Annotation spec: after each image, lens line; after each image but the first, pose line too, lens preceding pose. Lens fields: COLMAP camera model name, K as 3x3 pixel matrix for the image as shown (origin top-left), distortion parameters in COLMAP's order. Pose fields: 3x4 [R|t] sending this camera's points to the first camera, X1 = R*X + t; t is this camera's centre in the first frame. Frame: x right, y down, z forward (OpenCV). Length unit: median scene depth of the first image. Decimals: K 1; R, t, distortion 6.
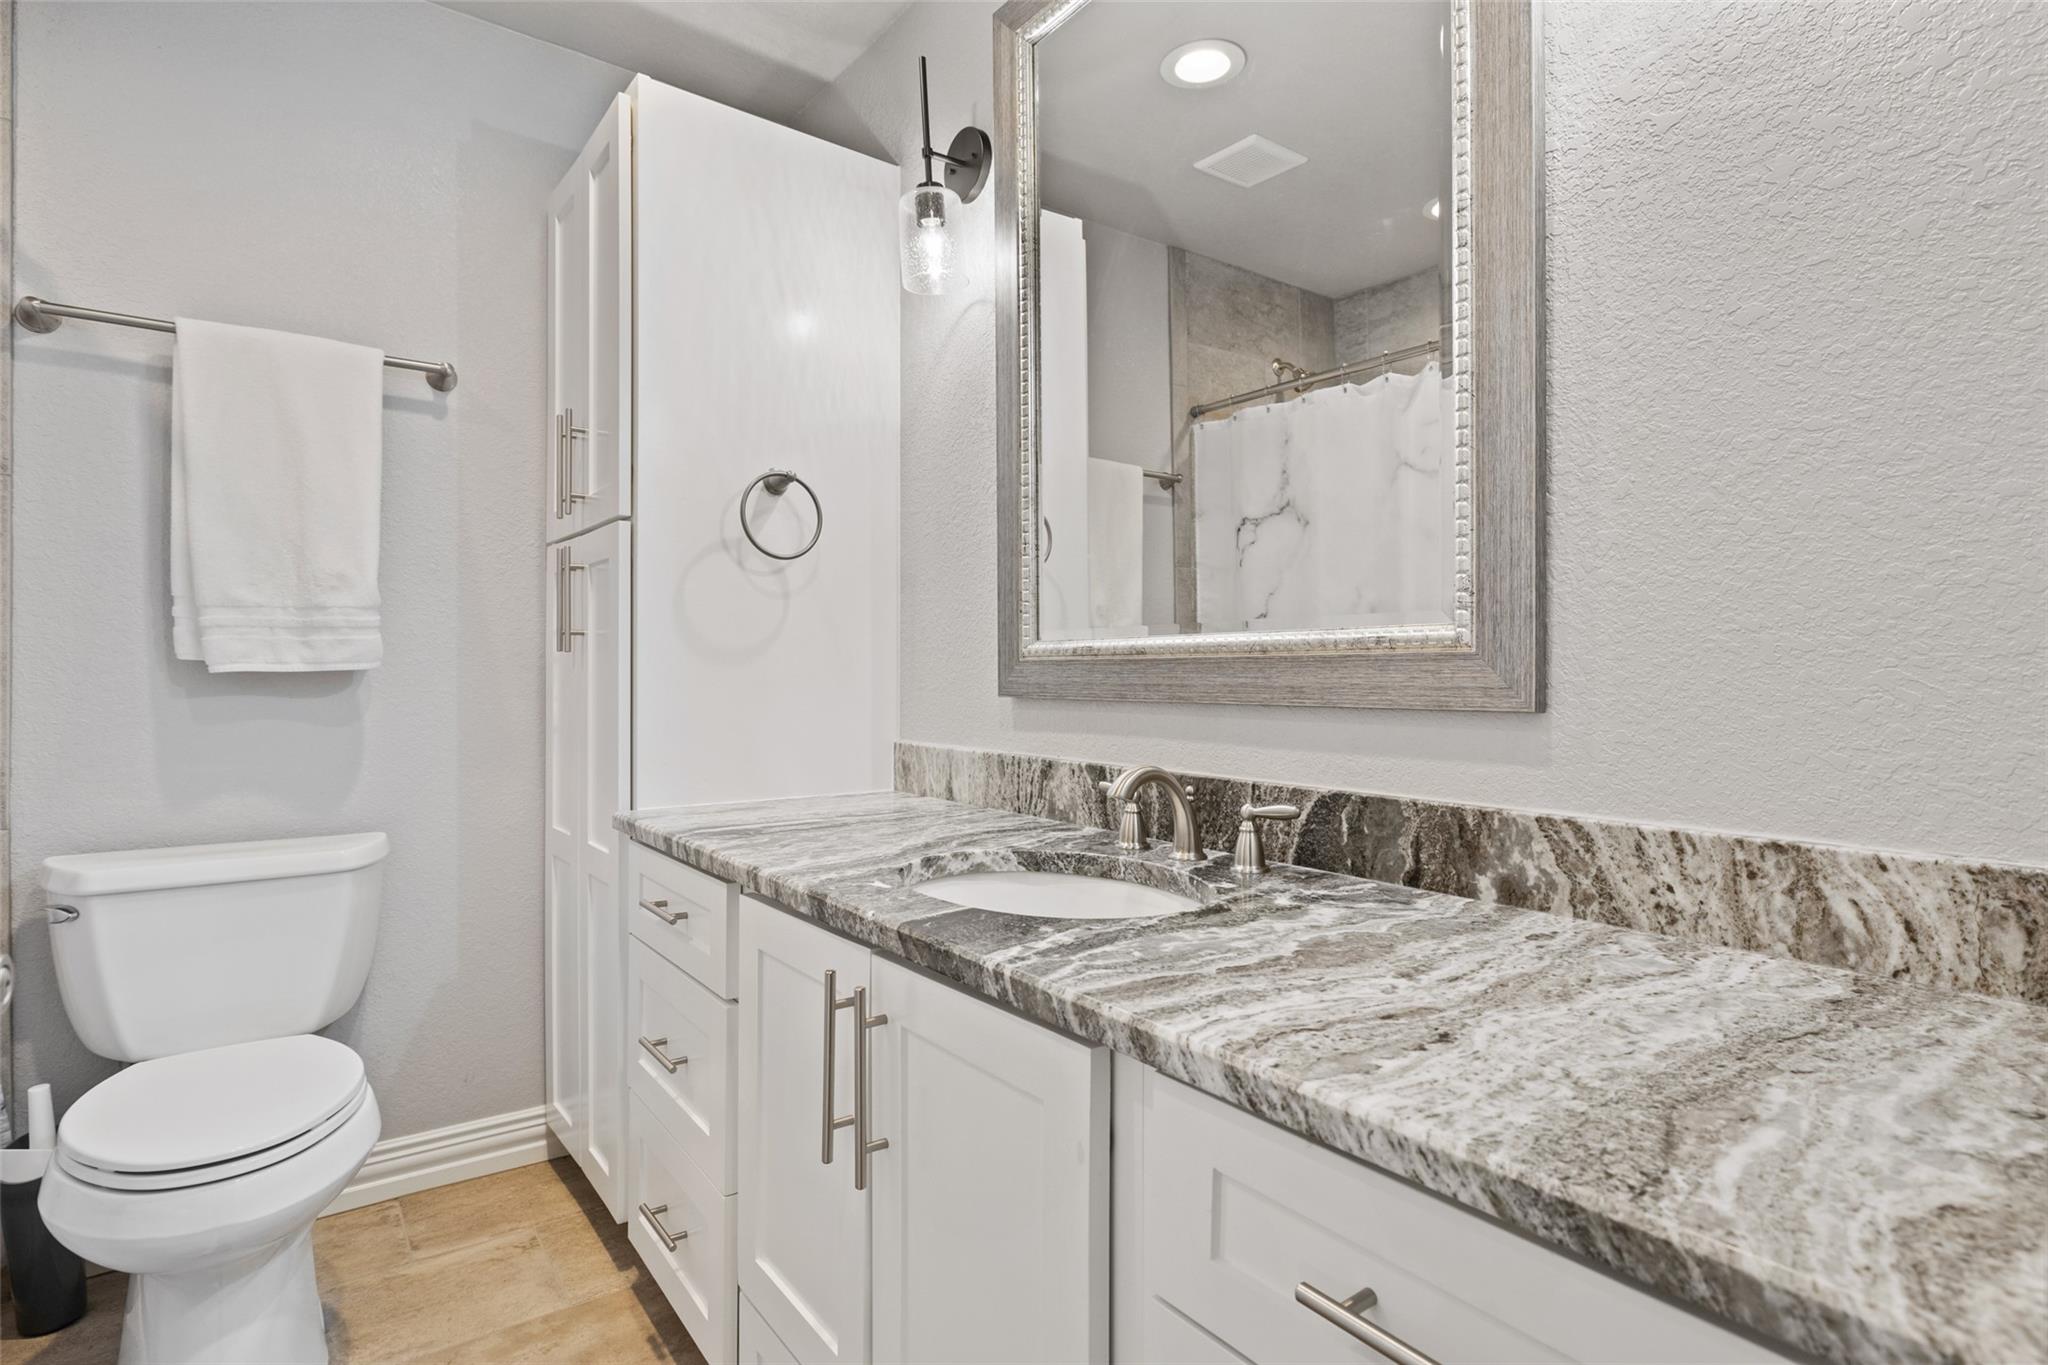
lens RADIAL K [[1018.3, 0, 1025.6], [0, 1018.3, 676.9], [0, 0, 1]] dist [-0.010160, 0.005581]
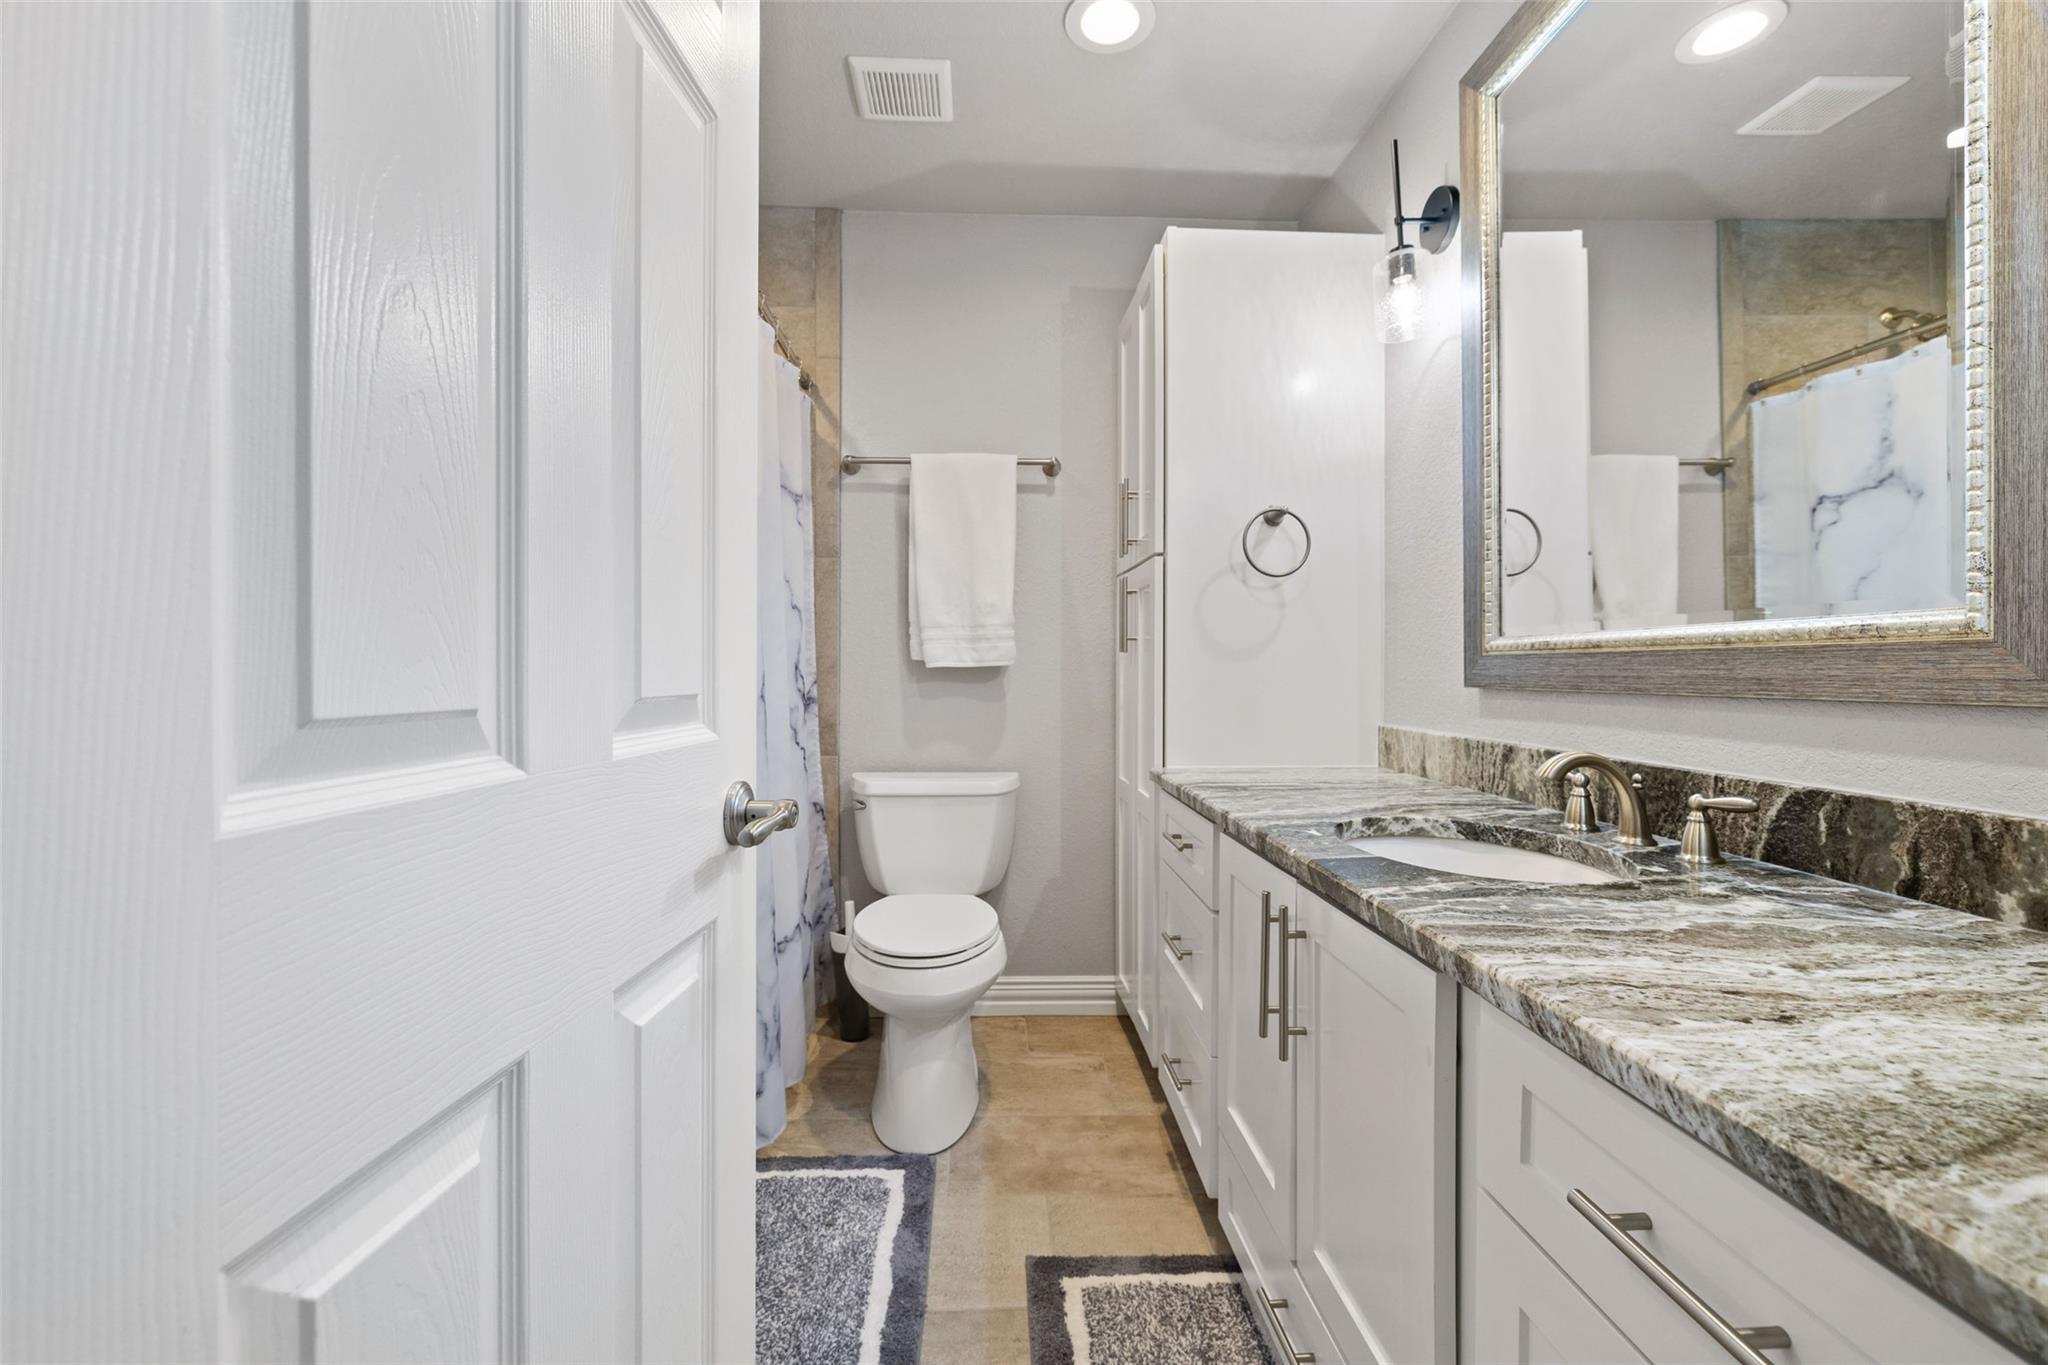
lens RADIAL K [[856.8, 0, 1031.4], [0, 856.8, 673.2], [0, 0, 1]] dist [-0.000265, 0.000419]
pose [[0.829711, 0.001272, -0.558192, 0.128122], [-0.000876, 0.999999, 0.000977, 0.004054], [0.558192, -0.000322, 0.829712, -0.065376]]
